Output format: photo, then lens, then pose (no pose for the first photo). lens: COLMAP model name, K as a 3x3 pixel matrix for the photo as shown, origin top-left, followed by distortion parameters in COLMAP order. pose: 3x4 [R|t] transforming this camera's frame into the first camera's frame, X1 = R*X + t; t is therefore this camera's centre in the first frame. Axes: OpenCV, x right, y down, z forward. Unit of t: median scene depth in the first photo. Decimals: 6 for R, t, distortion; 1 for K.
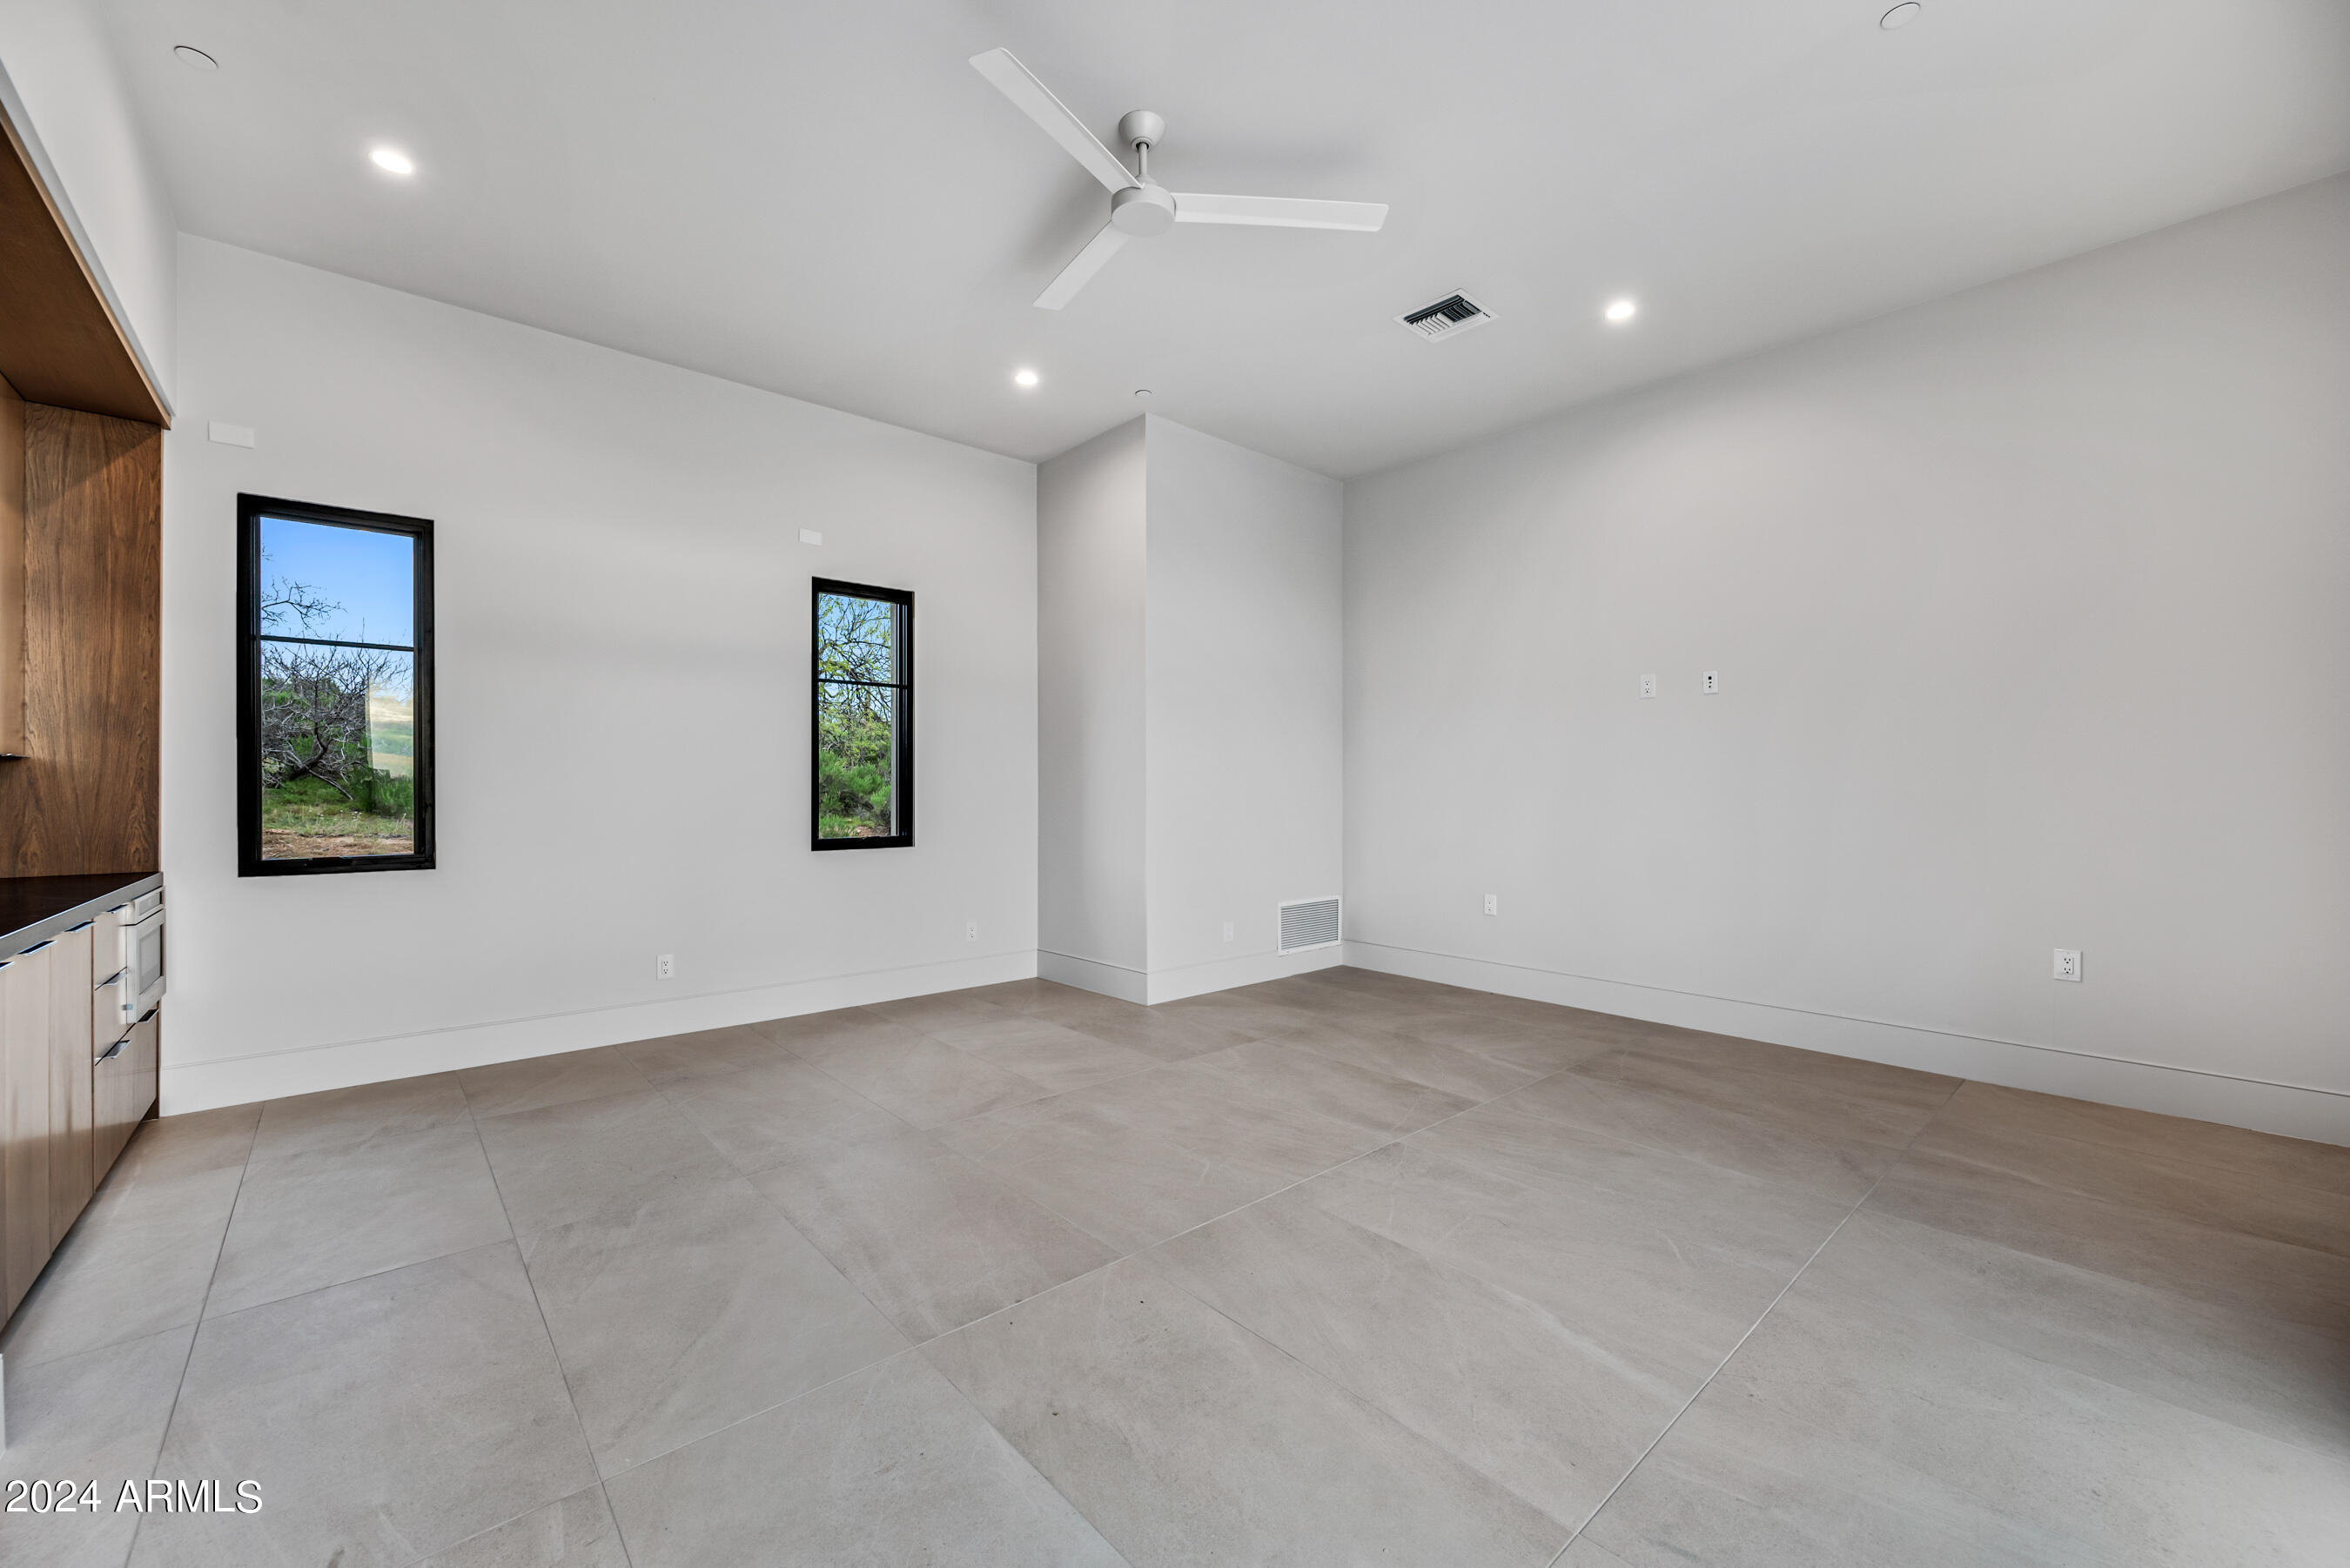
lens RADIAL K [[926.0, 0, 1177.1], [0, 926.0, 782.4], [0, 0, 1]] dist [-0.001093, -0.000066]
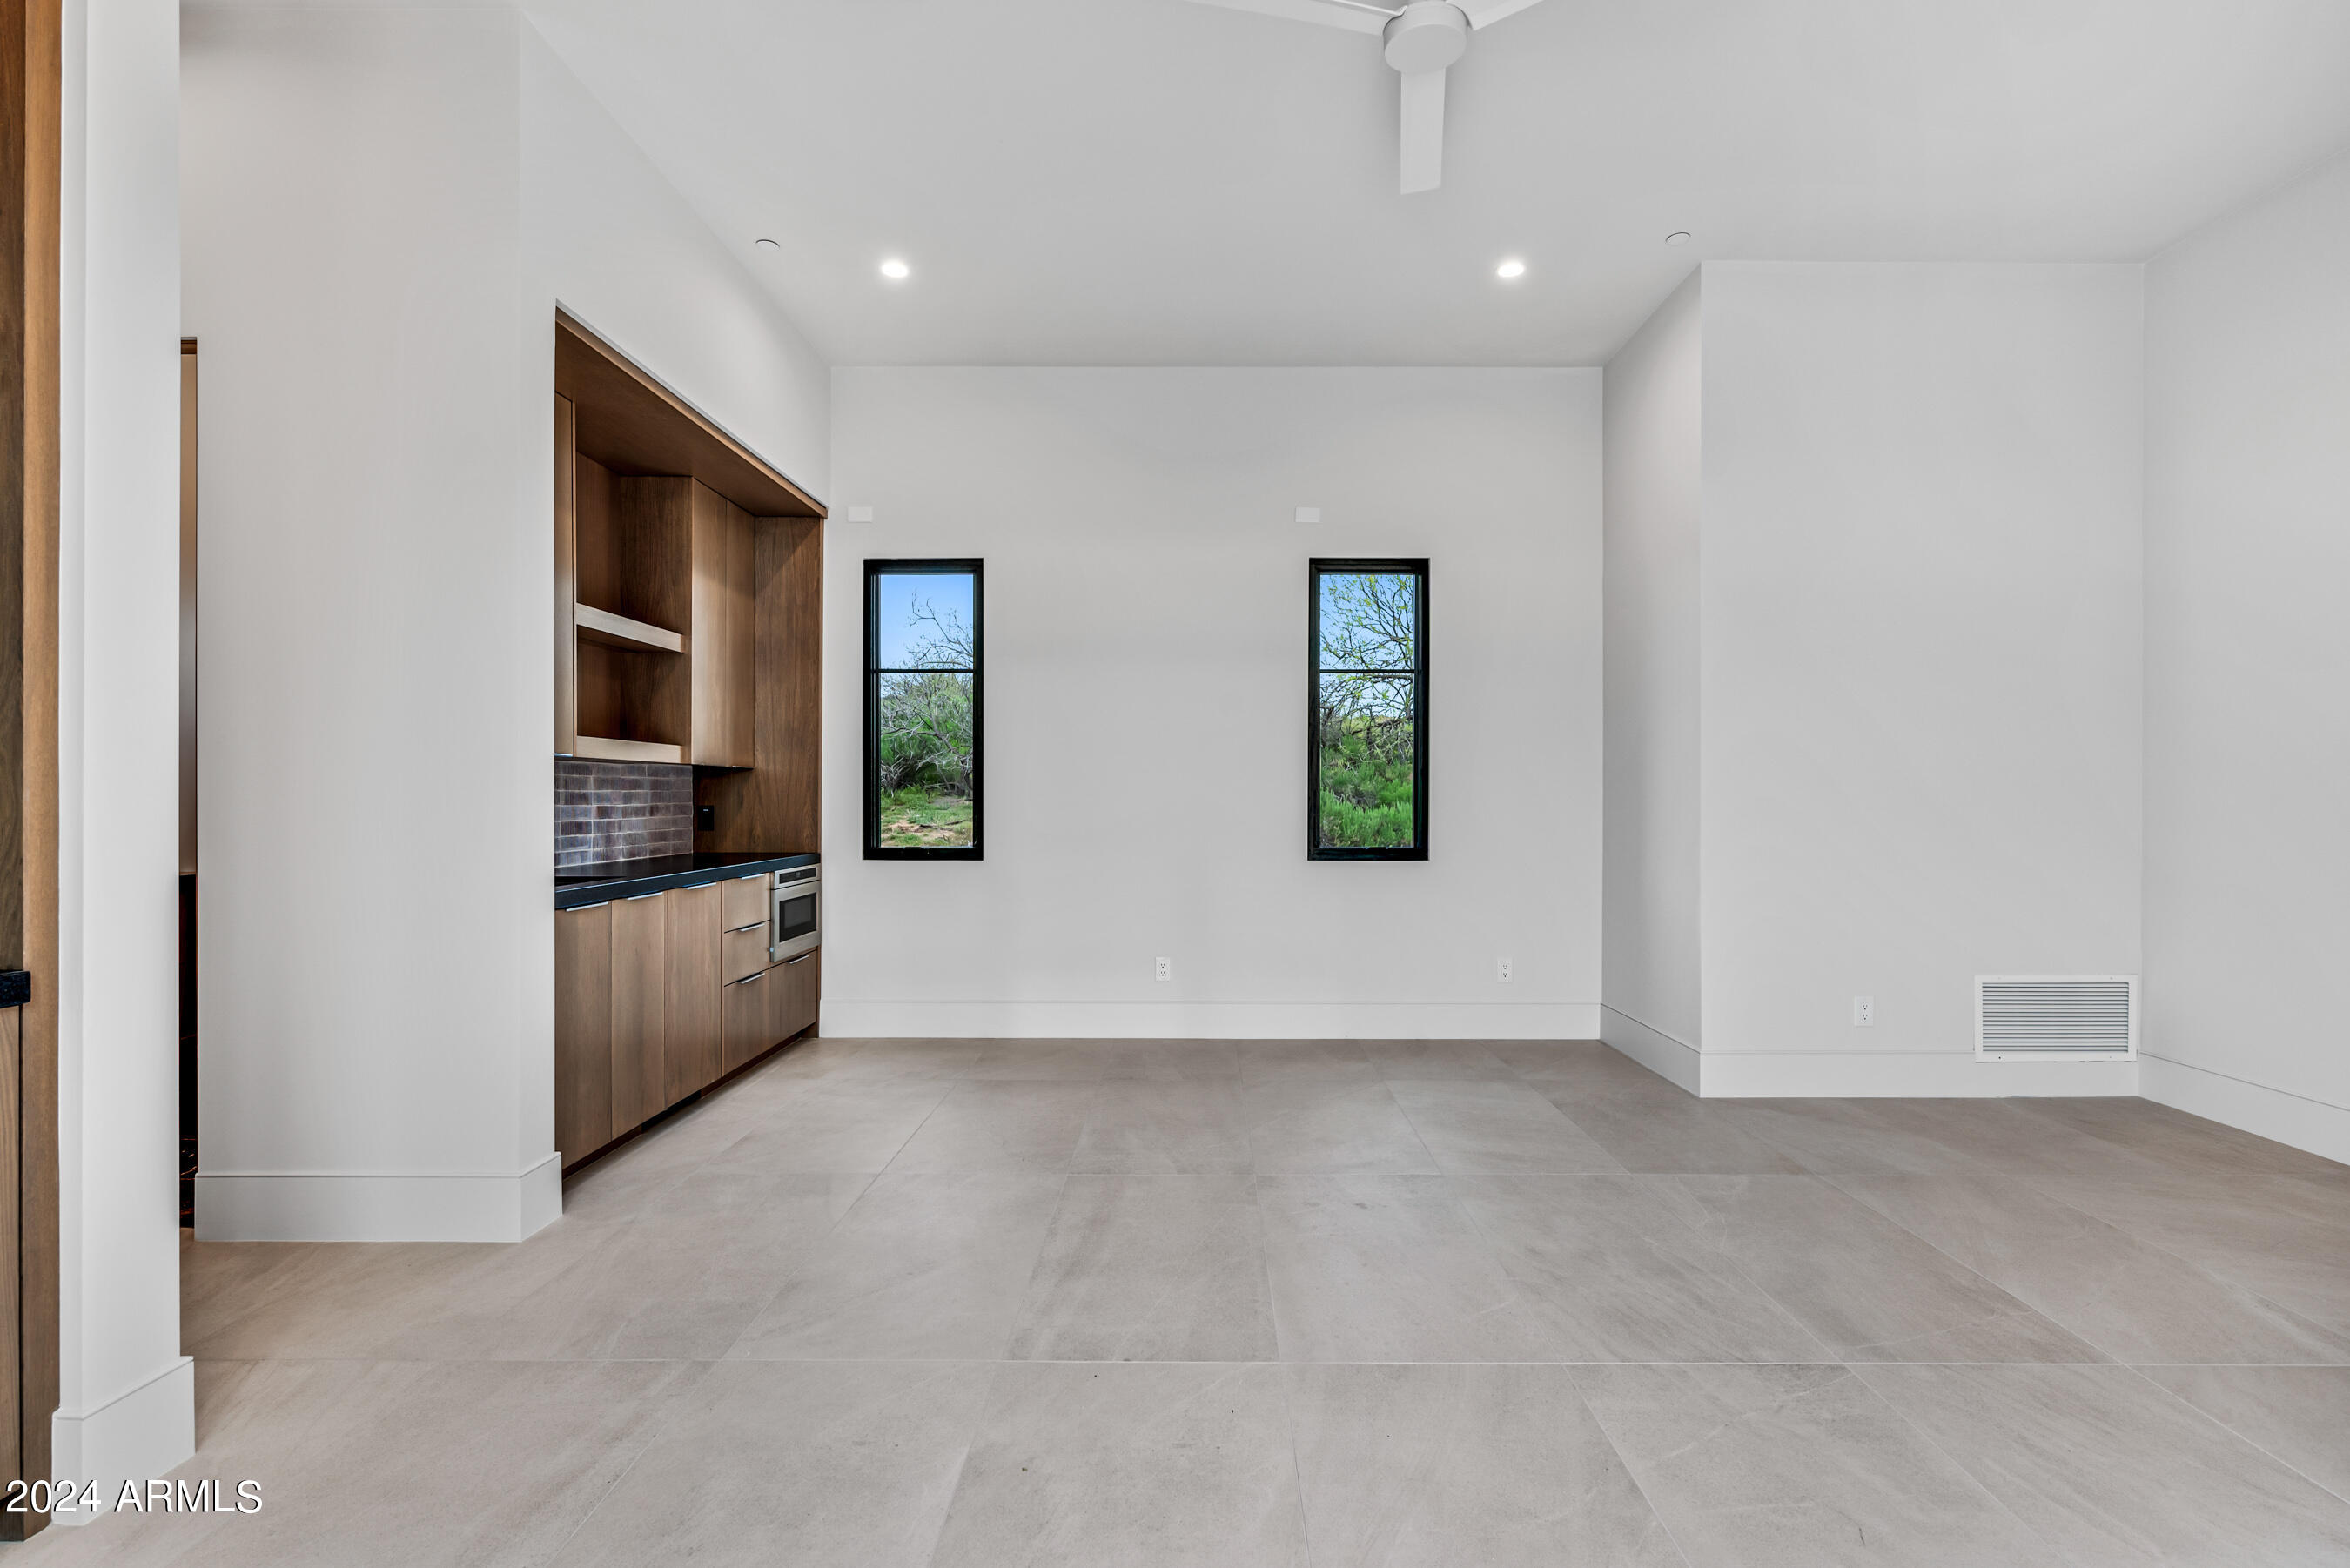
lens RADIAL K [[1131.4, 0, 1199.4], [0, 1131.4, 787.7], [0, 0, 1]] dist [-0.000234, 0.000251]
pose [[0.748088, -0.002010, -0.663596, 0.321008], [0.002142, 0.999998, -0.000615, 0.004014], [0.663596, -0.000961, 0.748091, 0.120464]]
